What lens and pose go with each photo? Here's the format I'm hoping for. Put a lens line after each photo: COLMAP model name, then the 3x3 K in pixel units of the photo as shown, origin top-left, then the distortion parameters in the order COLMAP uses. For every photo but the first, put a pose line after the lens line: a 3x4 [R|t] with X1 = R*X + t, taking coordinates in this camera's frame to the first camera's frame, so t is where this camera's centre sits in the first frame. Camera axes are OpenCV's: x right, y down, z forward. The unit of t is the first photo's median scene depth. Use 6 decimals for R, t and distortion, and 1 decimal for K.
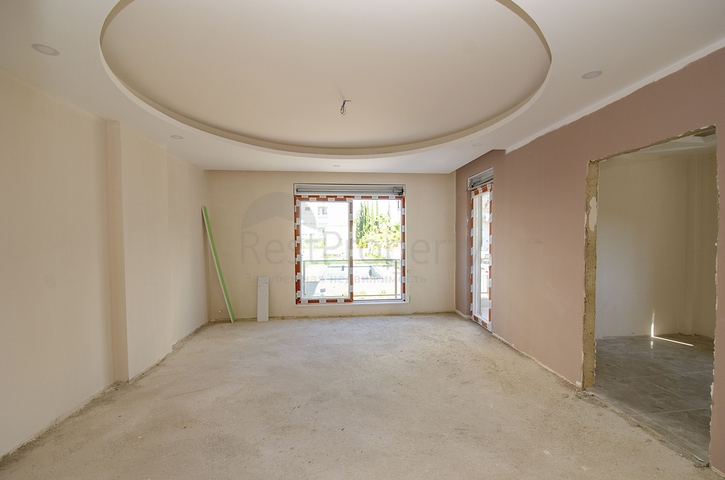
lens RADIAL K [[321.1, 0, 365.8], [0, 321.1, 249.5], [0, 0, 1]] dist [0.012203, -0.018775]
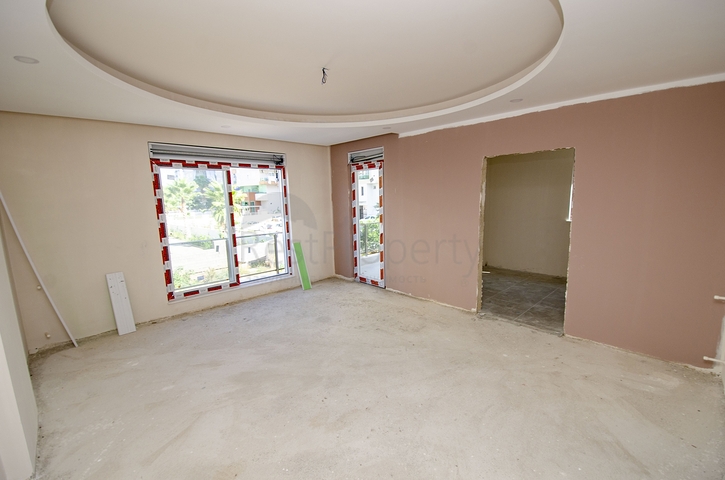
lens RADIAL K [[321.1, 0, 365.8], [0, 321.1, 249.5], [0, 0, 1]] dist [0.012203, -0.018775]
pose [[0.775178, -0.113738, 0.621420, -0.328007], [0.041481, 0.990701, 0.129582, -0.037087], [-0.630380, -0.074672, 0.772687, 0.102785]]
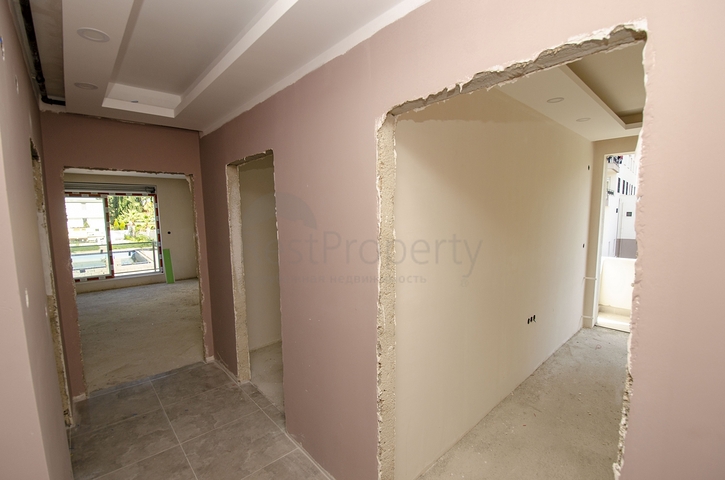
lens RADIAL K [[321.1, 0, 365.8], [0, 321.1, 249.5], [0, 0, 1]] dist [0.012203, -0.018775]
pose [[0.800818, -0.069966, 0.594807, 0.008008], [0.028114, 0.996450, 0.079358, -0.019671], [-0.598248, -0.046829, 0.799942, -0.621875]]
